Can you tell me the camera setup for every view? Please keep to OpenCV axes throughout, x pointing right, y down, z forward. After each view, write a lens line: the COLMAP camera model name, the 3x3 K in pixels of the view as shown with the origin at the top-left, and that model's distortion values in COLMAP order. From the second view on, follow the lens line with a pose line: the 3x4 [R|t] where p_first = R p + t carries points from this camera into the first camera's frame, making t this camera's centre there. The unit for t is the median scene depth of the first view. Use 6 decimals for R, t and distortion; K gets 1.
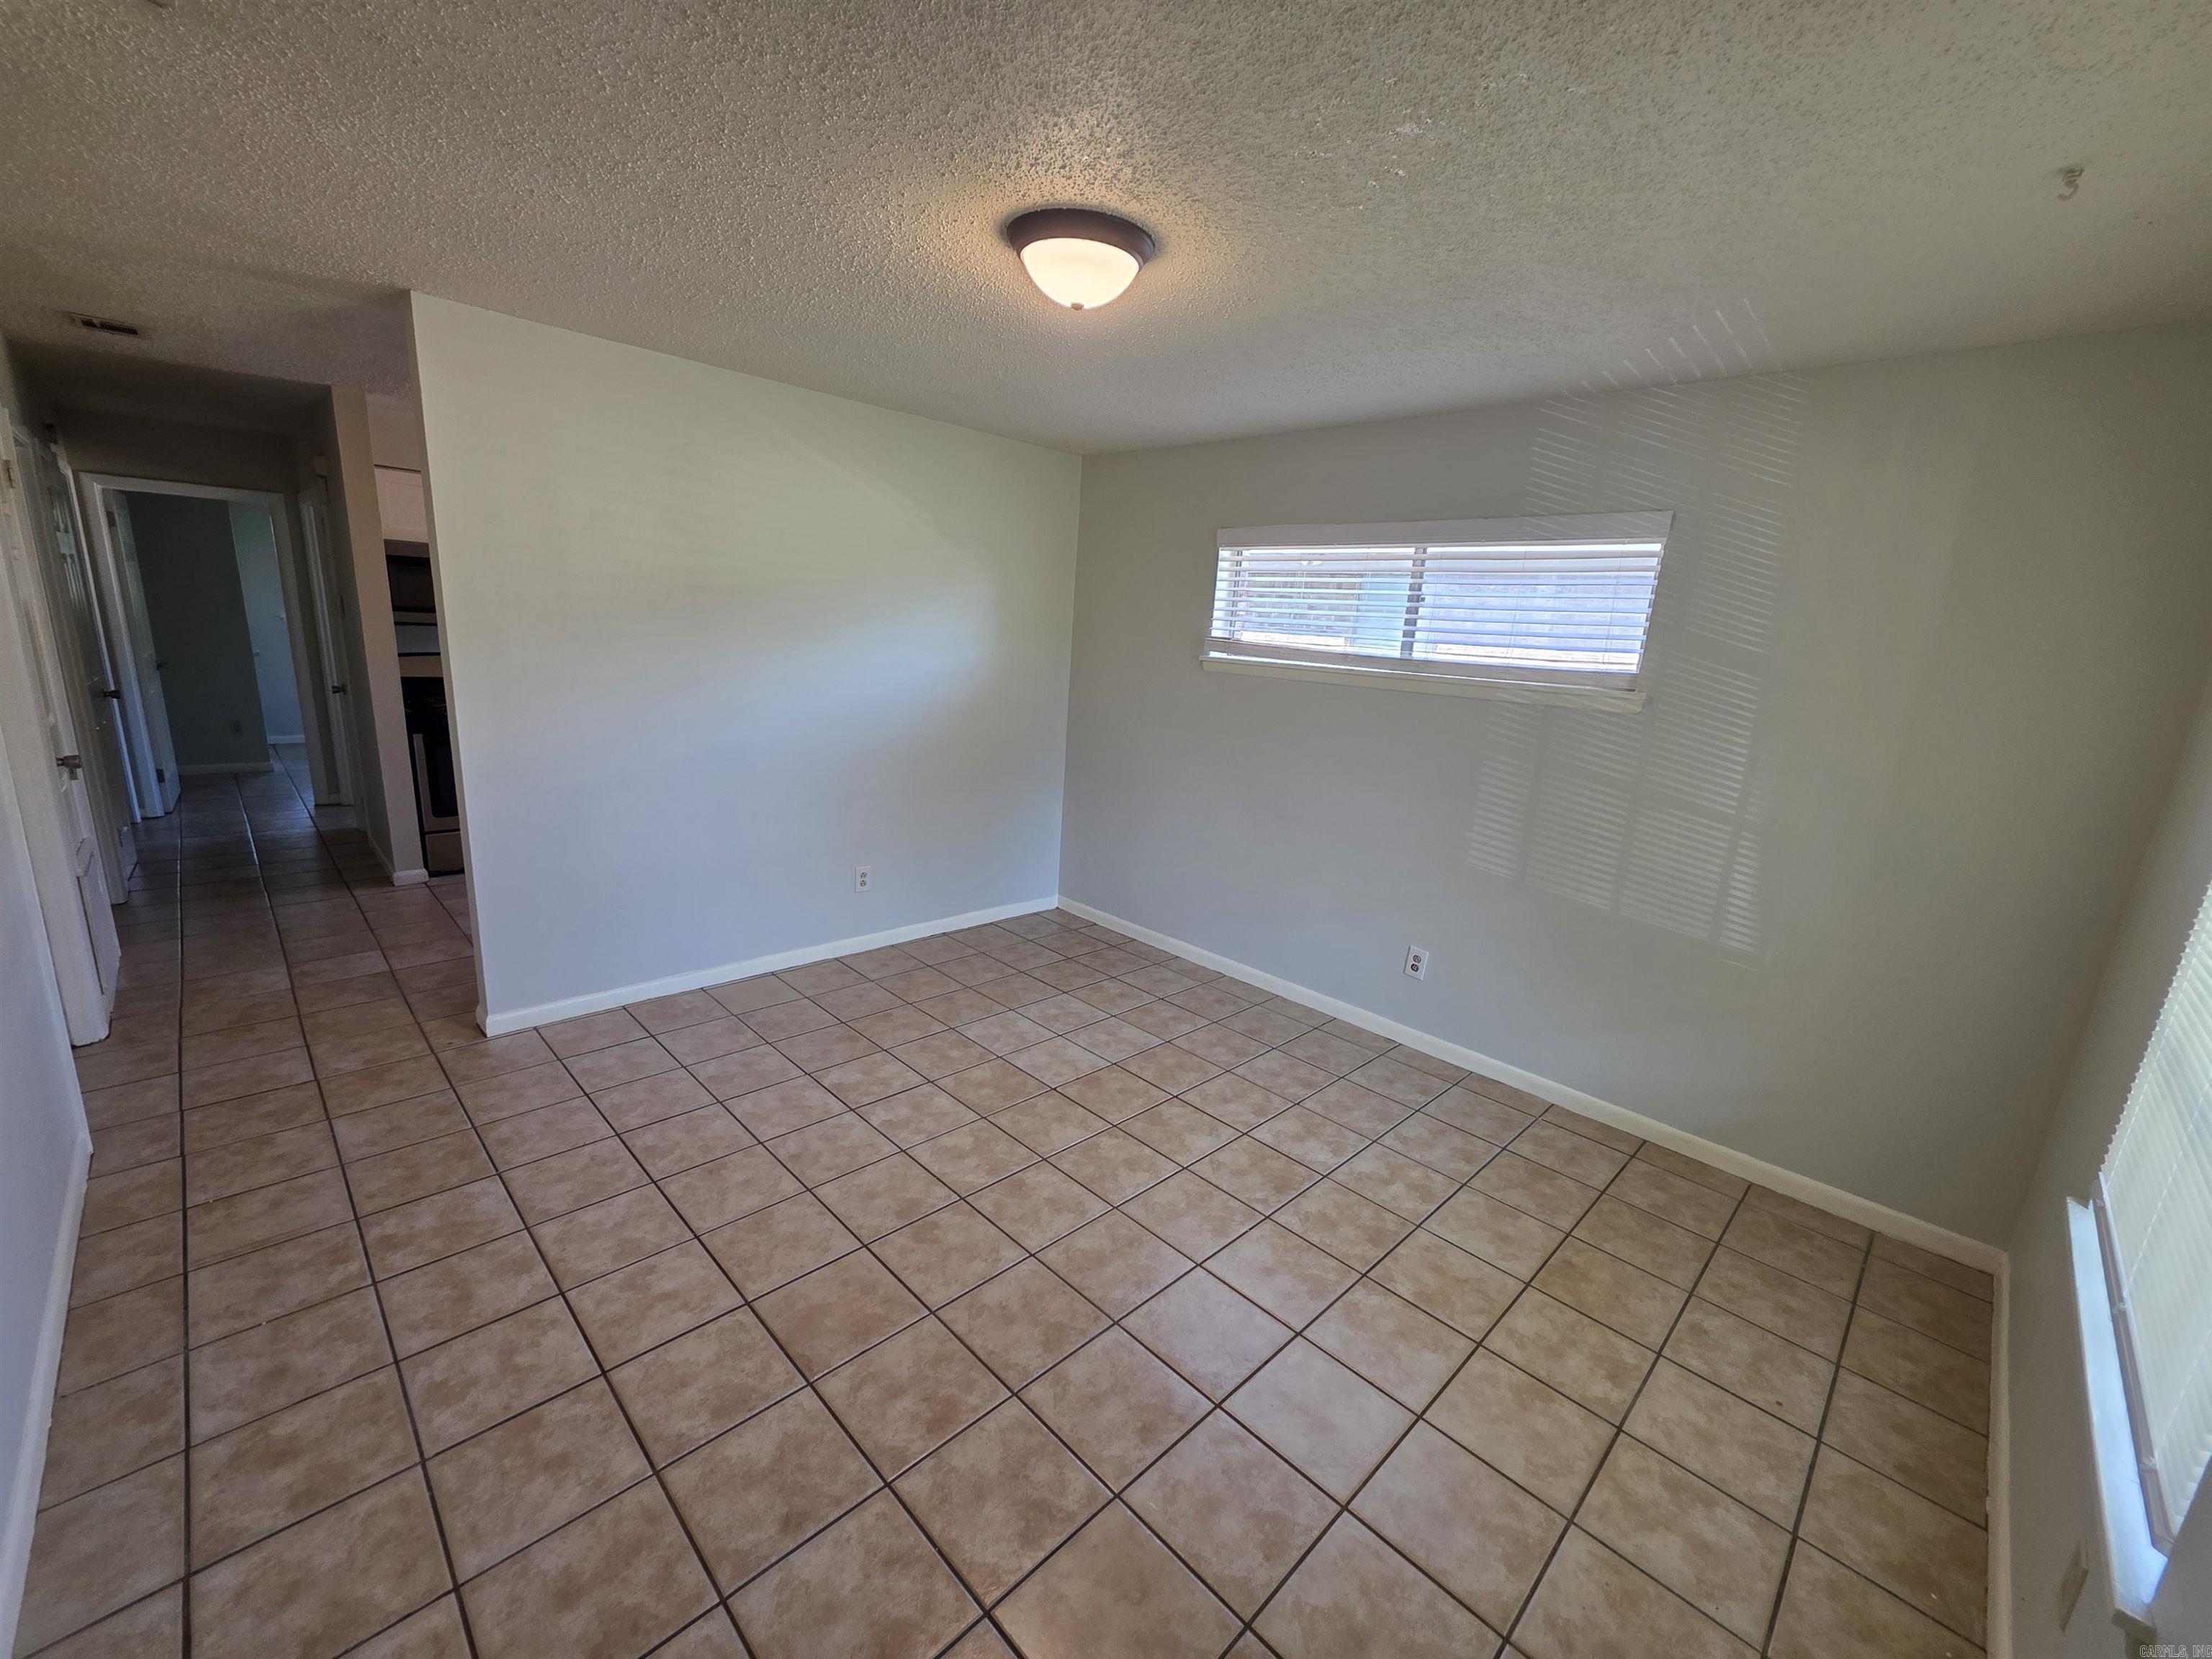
lens RADIAL K [[896.1, 0, 1087.9], [0, 896.1, 834.8], [0, 0, 1]] dist [0.000453, -0.000553]
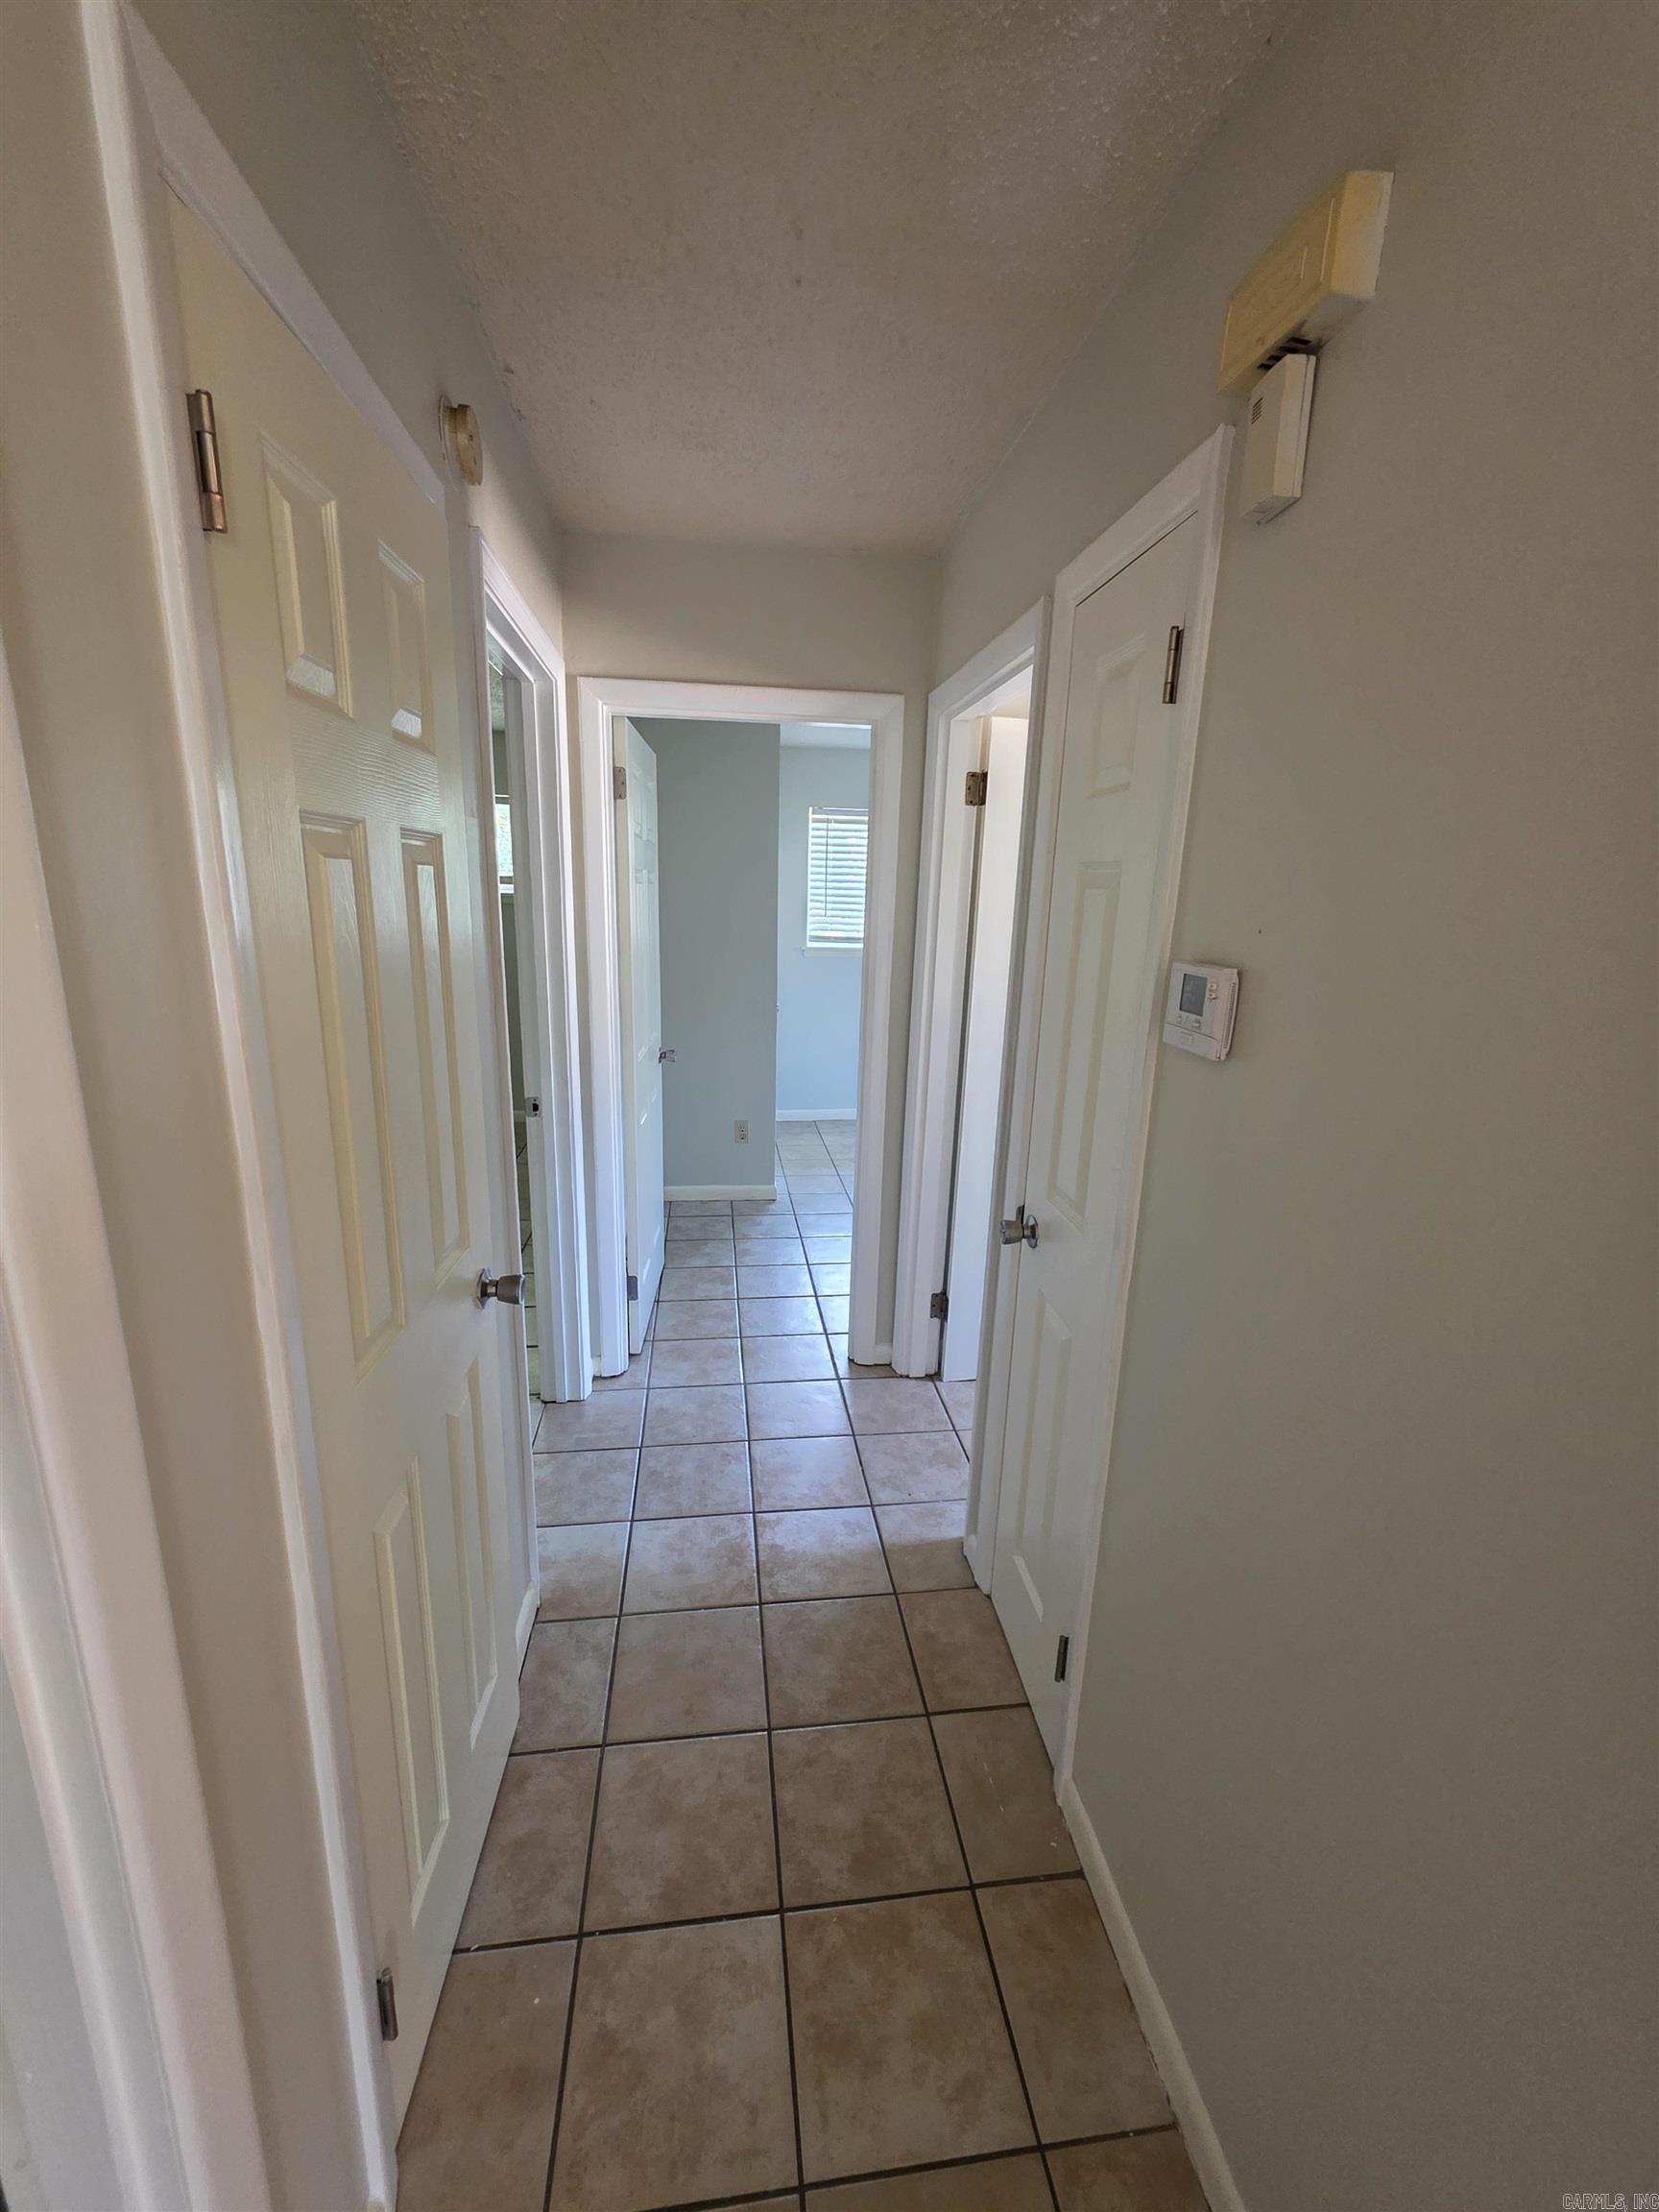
lens RADIAL K [[896.1, 0, 835.8], [0, 896.1, 1103.8], [0, 0, 1]] dist [0.000453, -0.000553]
pose [[0.805411, 0.111052, -0.582220, -0.608280], [-0.129132, 0.991572, 0.010498, -0.176602], [0.578479, 0.066728, 0.812963, 0.597846]]
